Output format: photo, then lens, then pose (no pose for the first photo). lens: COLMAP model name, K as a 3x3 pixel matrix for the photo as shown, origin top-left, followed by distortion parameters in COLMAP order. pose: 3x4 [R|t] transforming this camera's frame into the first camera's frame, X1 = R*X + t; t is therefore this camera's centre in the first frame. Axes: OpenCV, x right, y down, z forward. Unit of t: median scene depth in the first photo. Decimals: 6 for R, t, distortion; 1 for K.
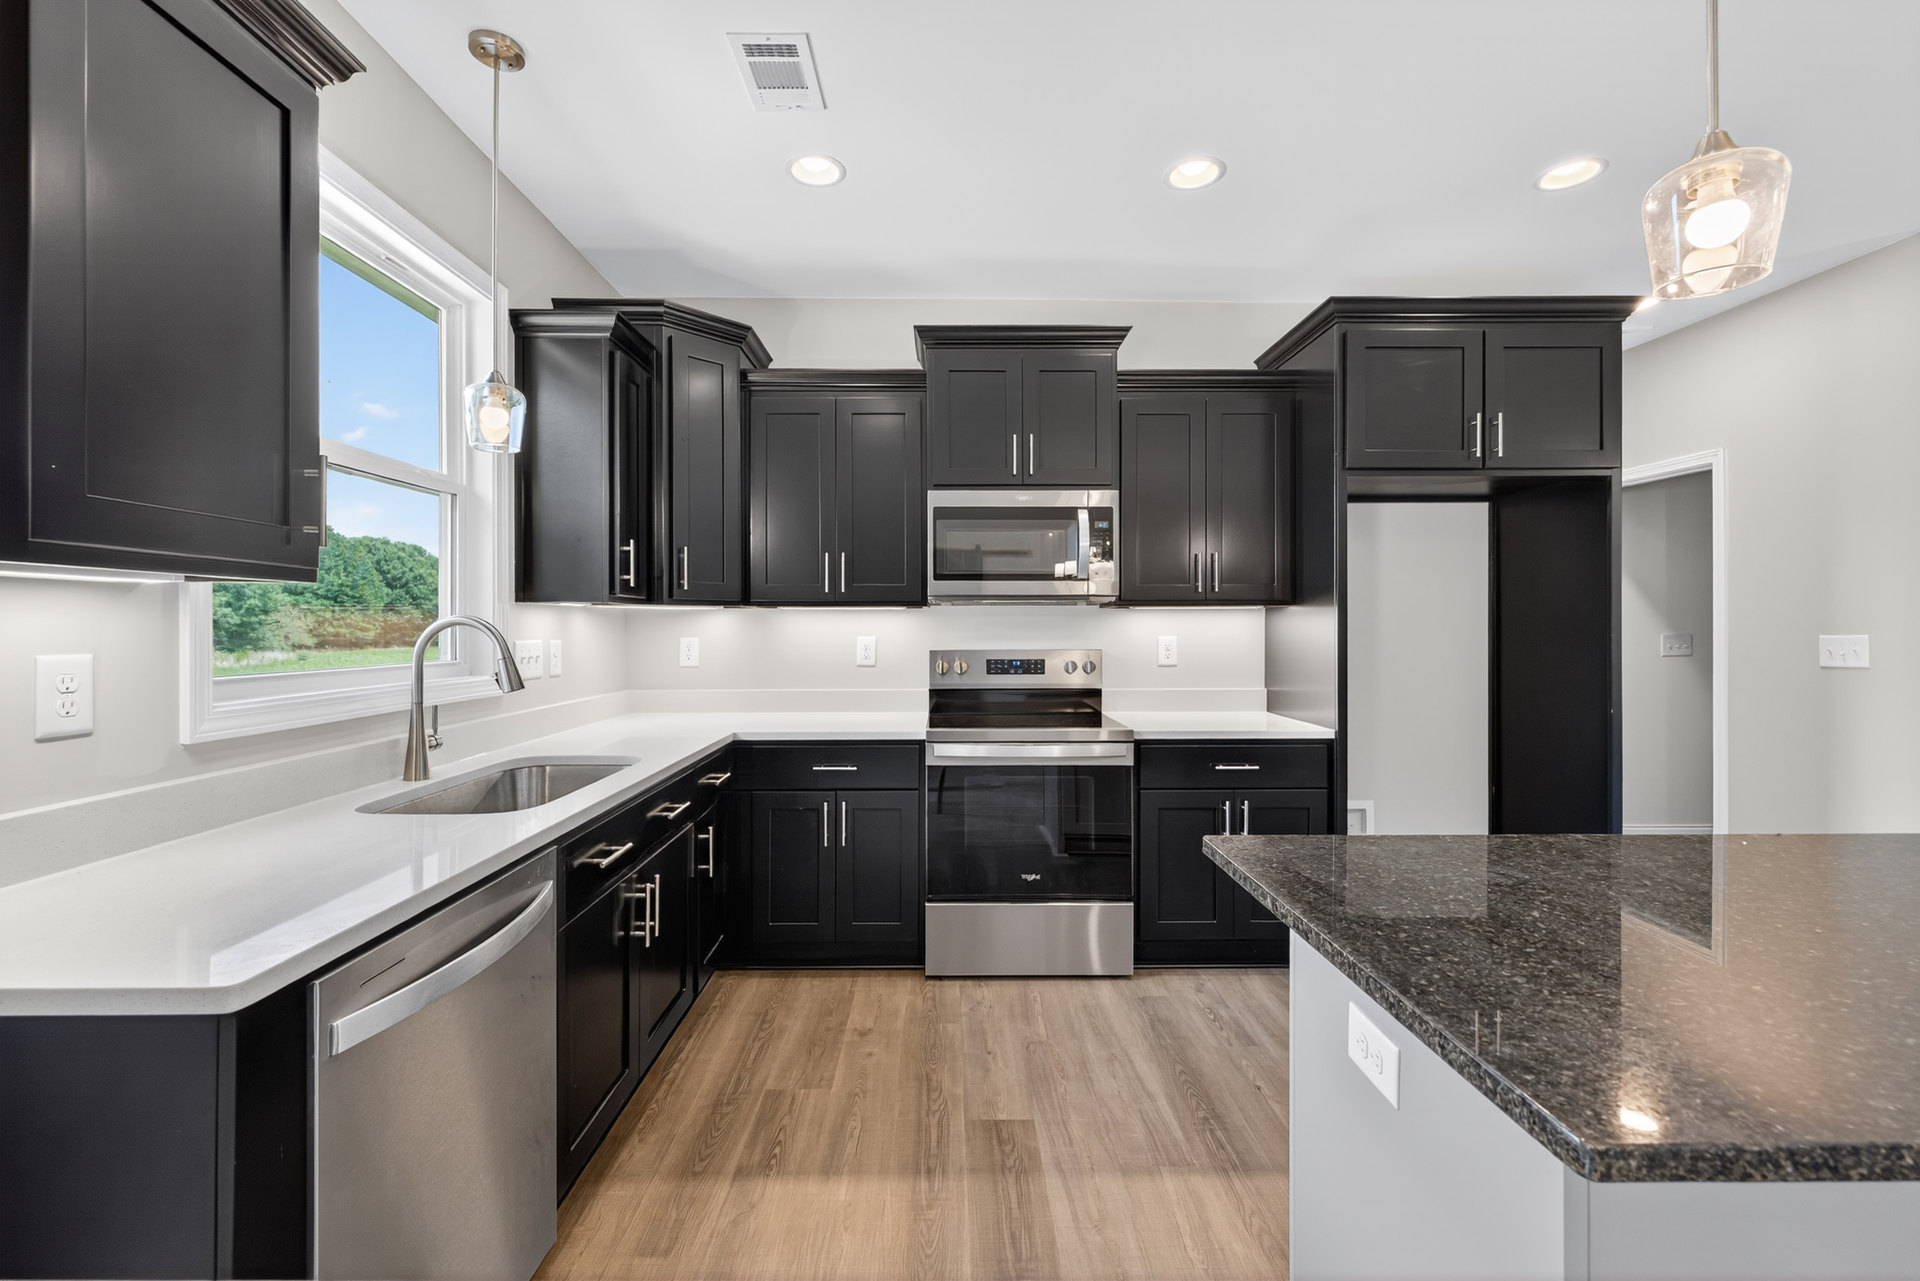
lens RADIAL K [[801.9, 0, 955.0], [0, 801.9, 628.6], [0, 0, 1]] dist [0.001400, 0.000191]
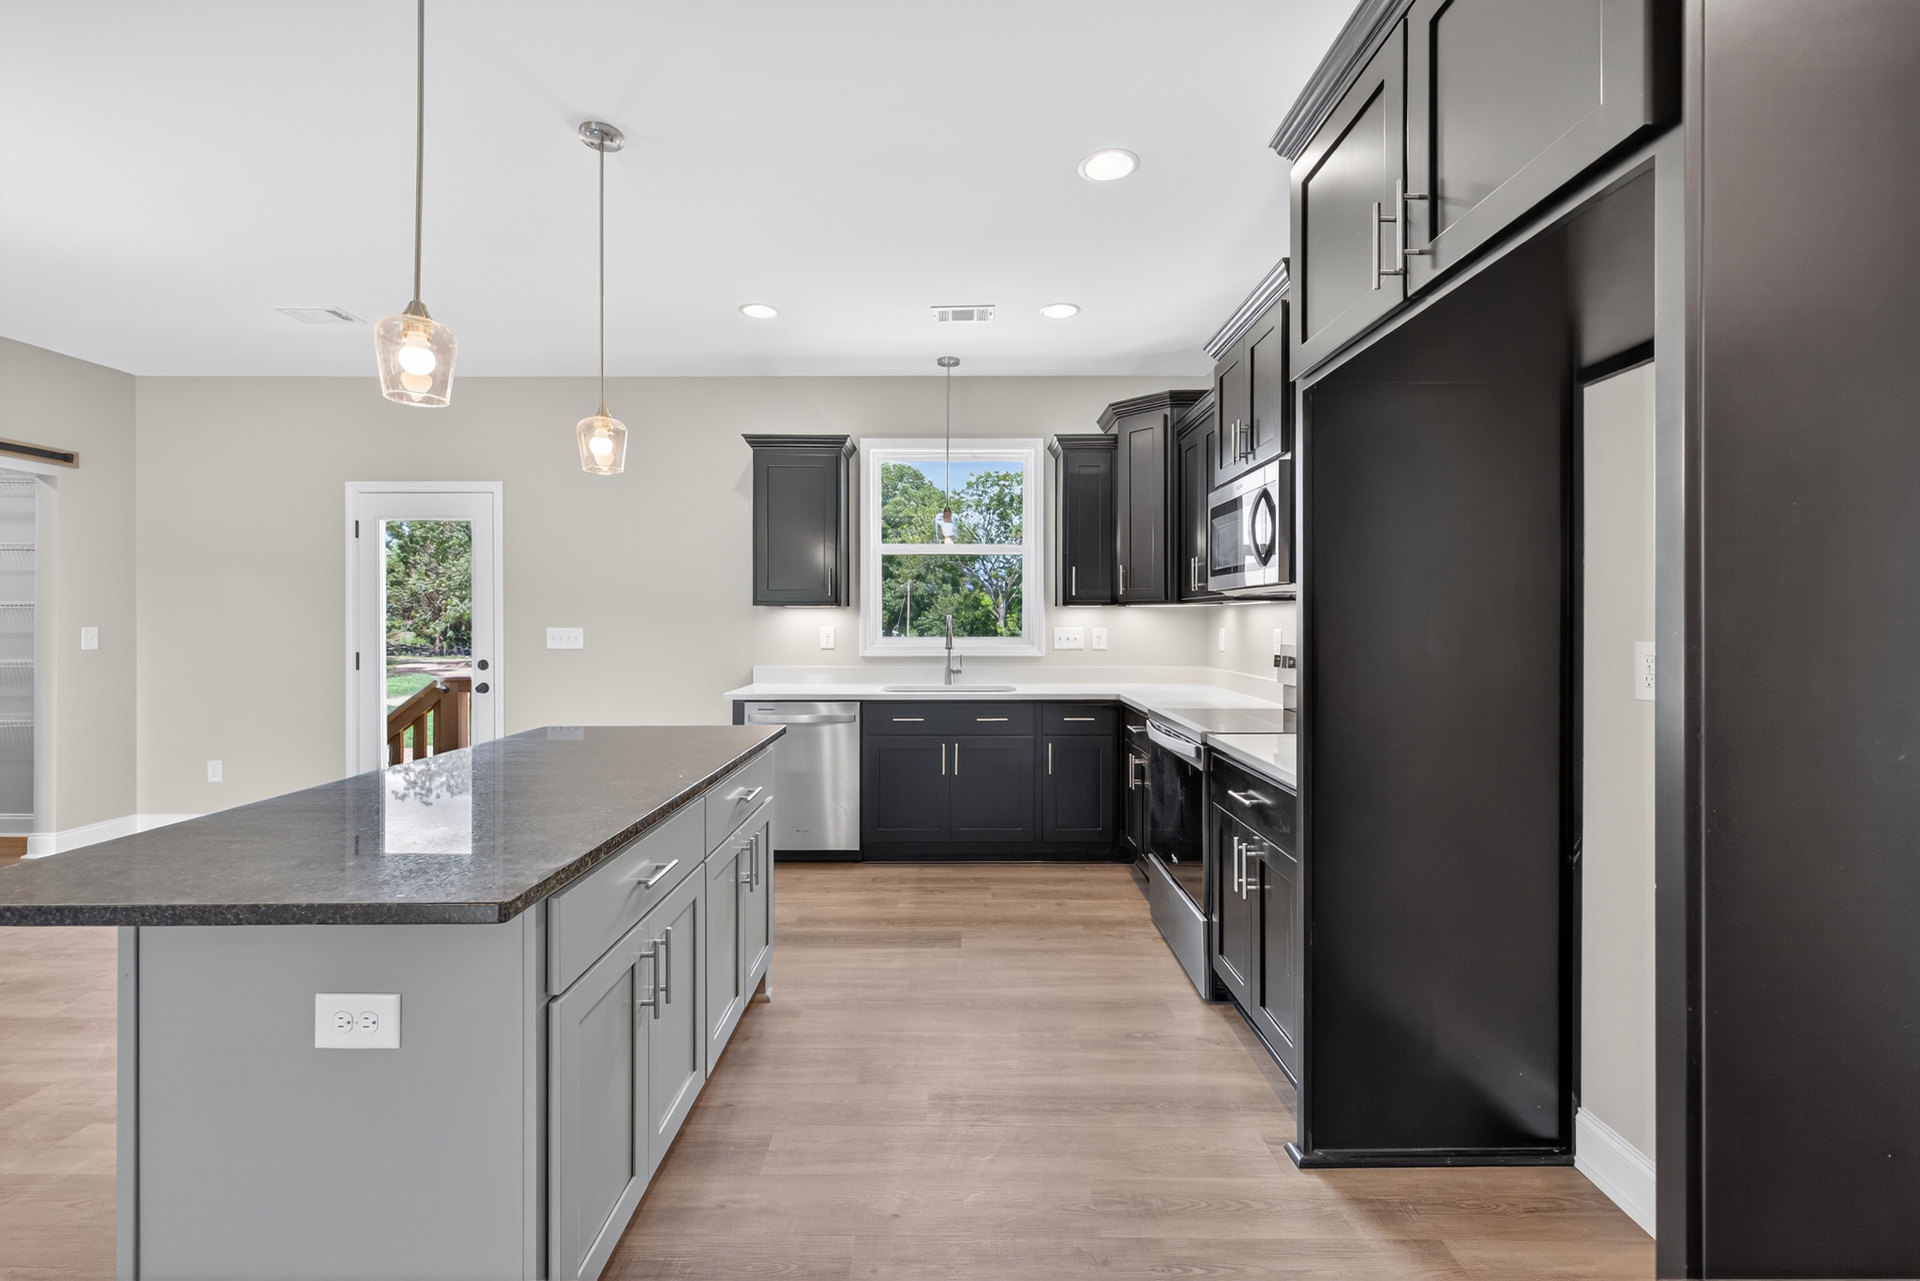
lens RADIAL K [[795.9, 0, 957.0], [0, 795.9, 636.9], [0, 0, 1]] dist [0.003092, 0.000101]
pose [[-0.018382, 0.016205, -0.999700, 1.528201], [-0.007585, 0.999838, 0.016346, 0.006976], [0.999802, 0.007884, -0.018256, 0.986264]]
